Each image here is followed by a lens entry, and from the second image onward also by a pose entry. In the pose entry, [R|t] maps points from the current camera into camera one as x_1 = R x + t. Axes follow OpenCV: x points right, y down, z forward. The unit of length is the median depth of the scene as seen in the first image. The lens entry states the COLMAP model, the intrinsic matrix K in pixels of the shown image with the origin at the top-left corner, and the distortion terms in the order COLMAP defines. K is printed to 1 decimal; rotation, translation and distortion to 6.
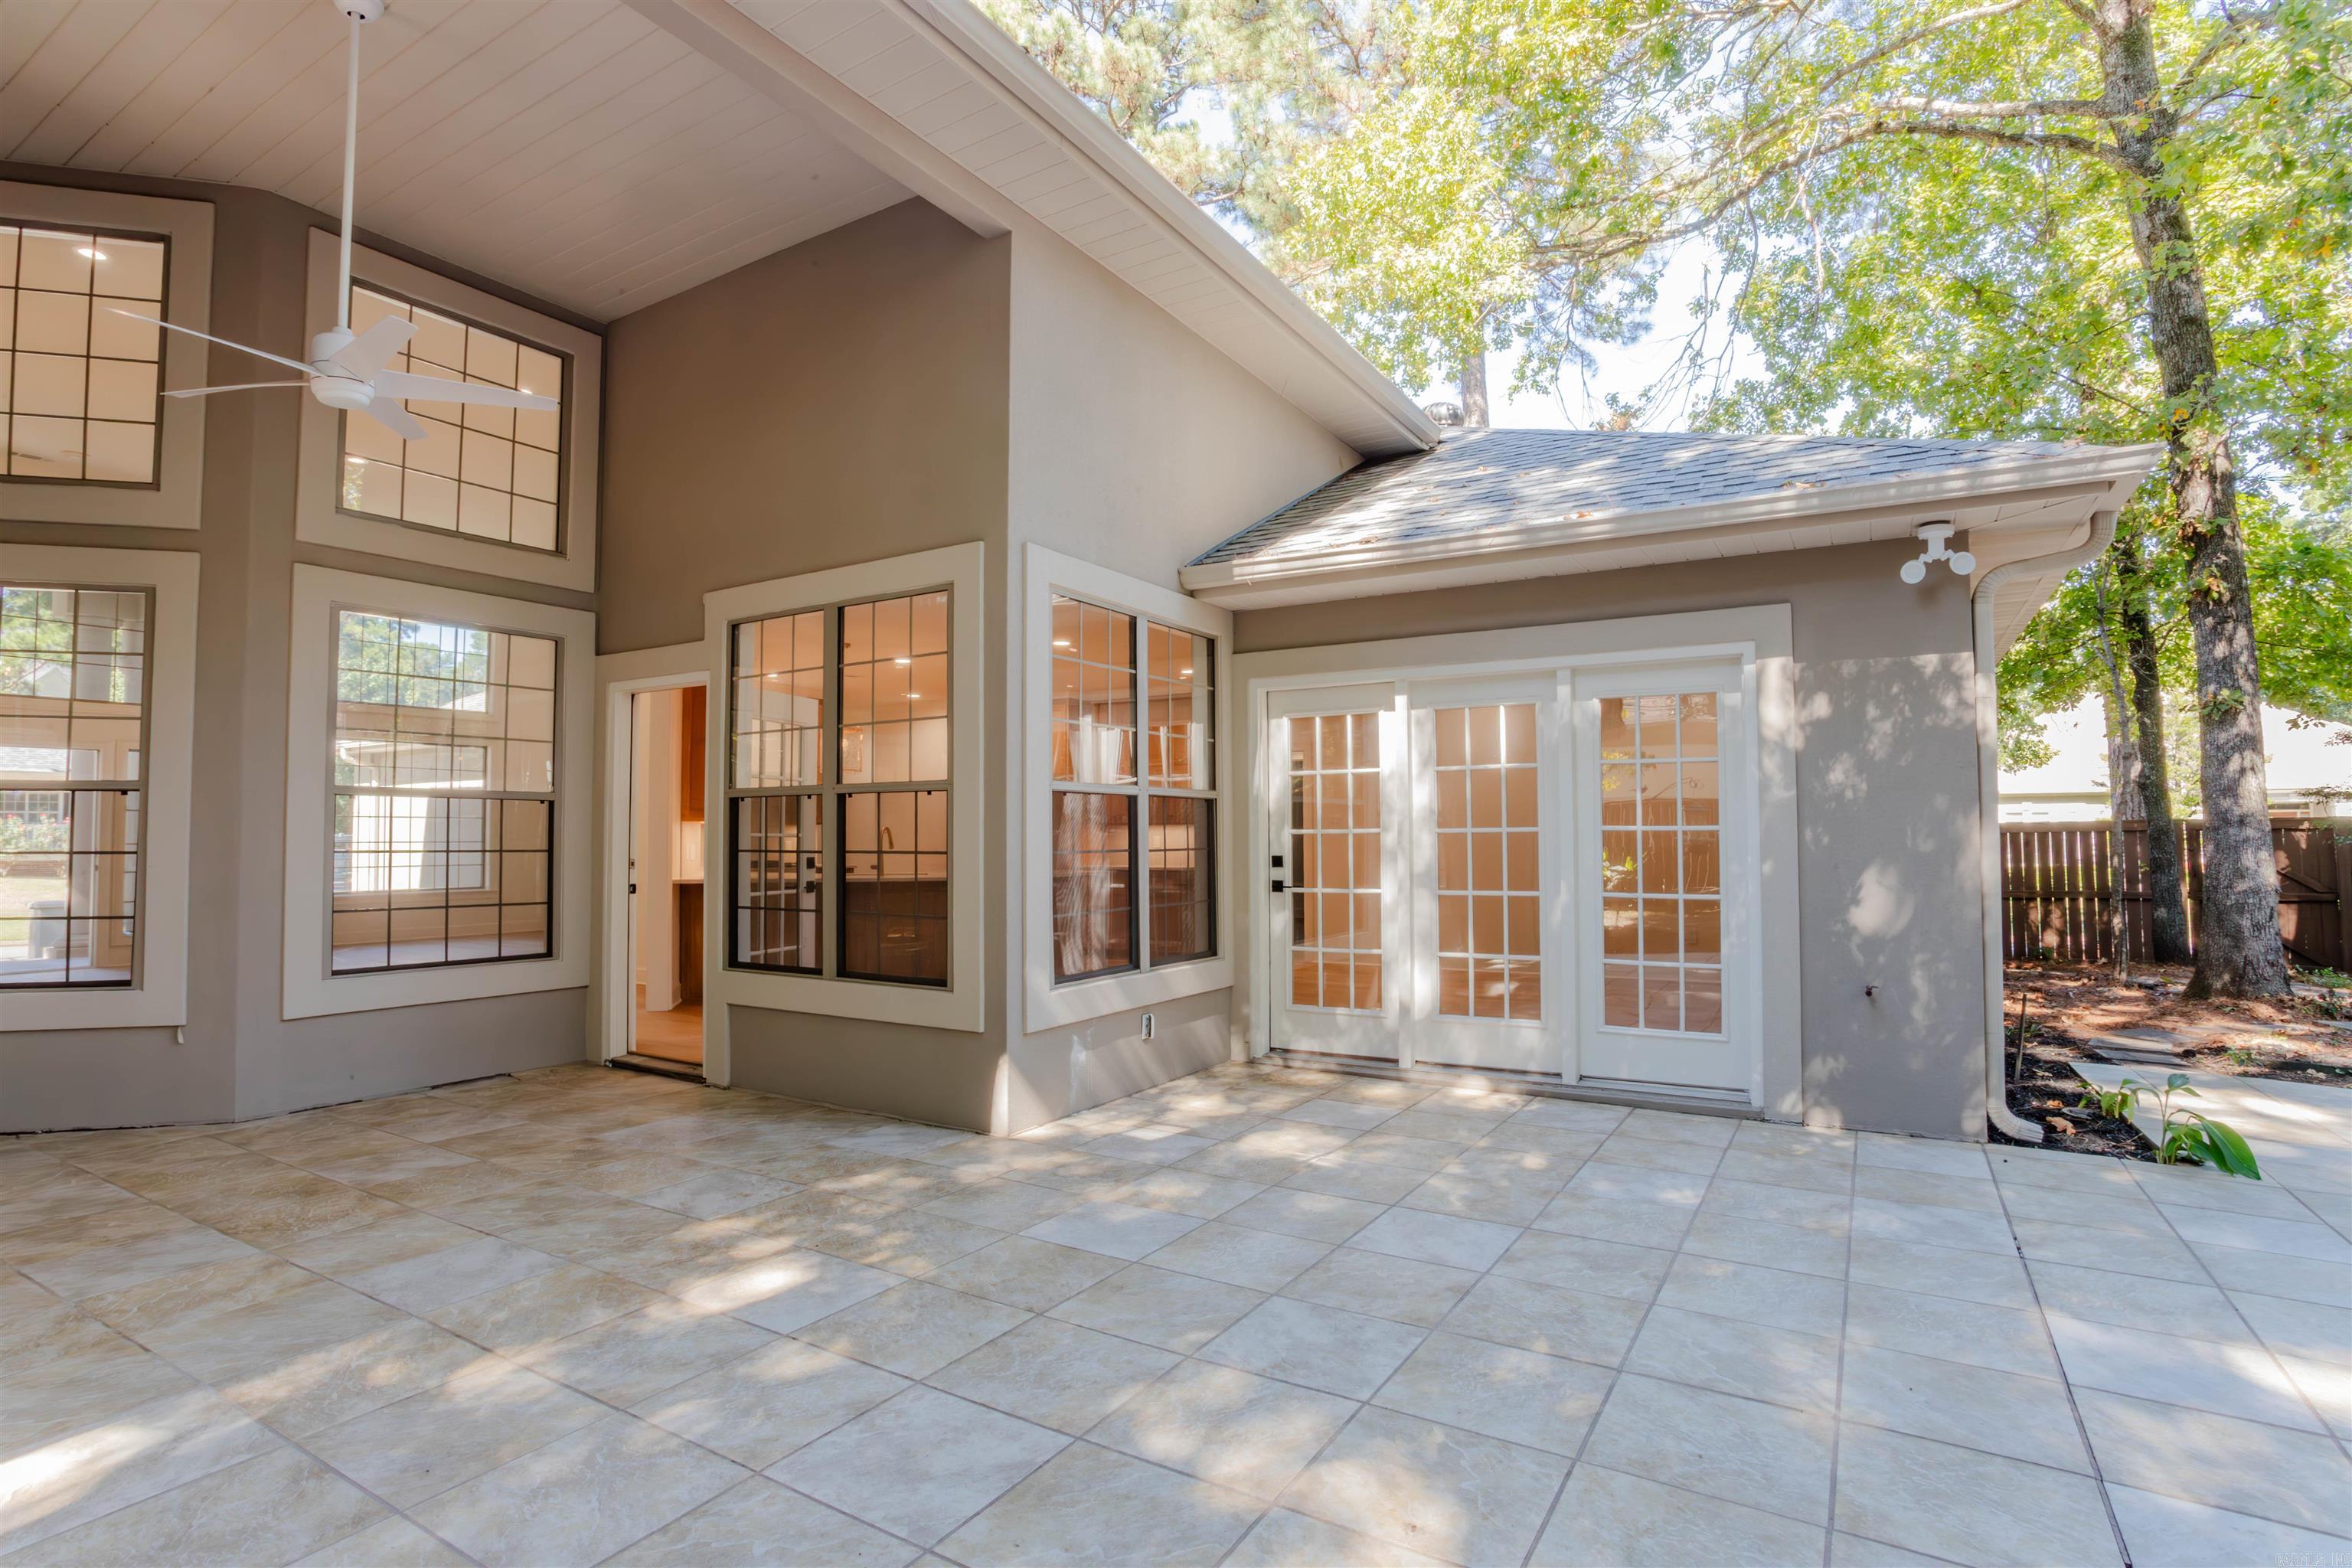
lens RADIAL K [[1145.5, 0, 1170.4], [0, 1145.5, 785.0], [0, 0, 1]] dist [-0.076717, 0.036875]
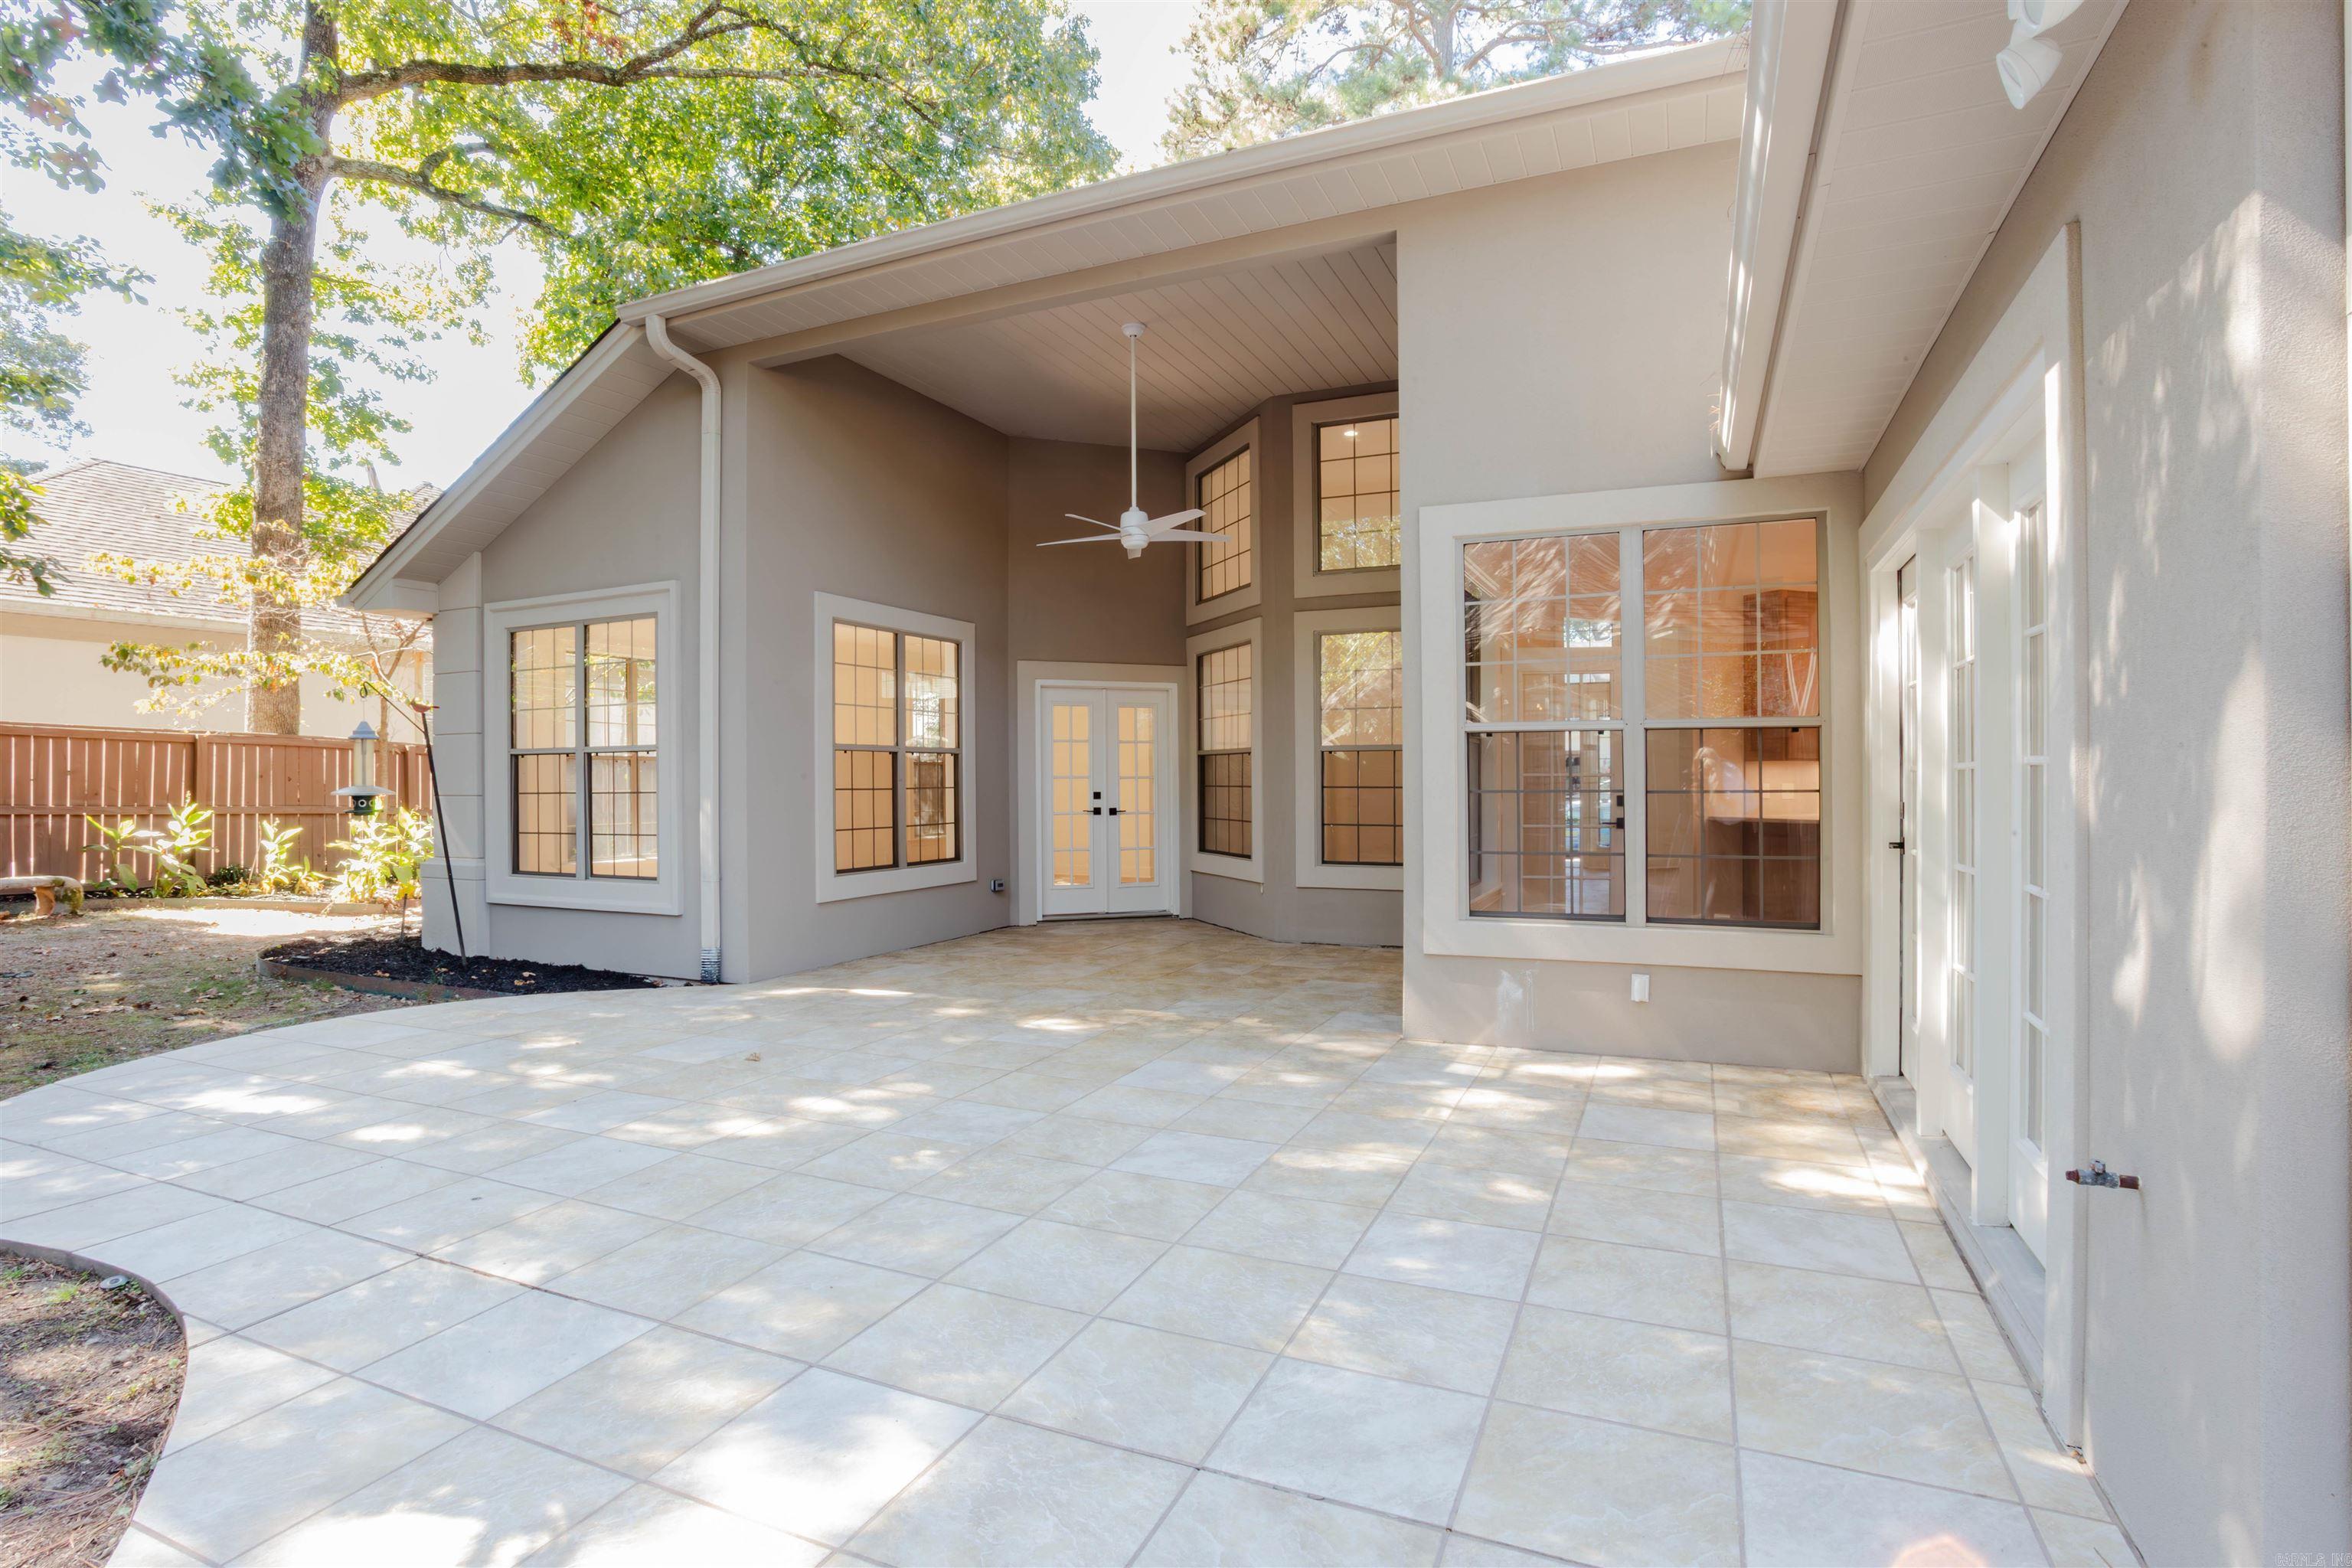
lens RADIAL K [[1145.5, 0, 1170.4], [0, 1145.5, 785.0], [0, 0, 1]] dist [-0.076717, 0.036875]
pose [[0.135587, 0.002160, -0.990763, 1.229894], [0.049345, 0.998742, 0.008931, 0.043148], [0.989536, -0.050100, 0.135309, 0.818788]]
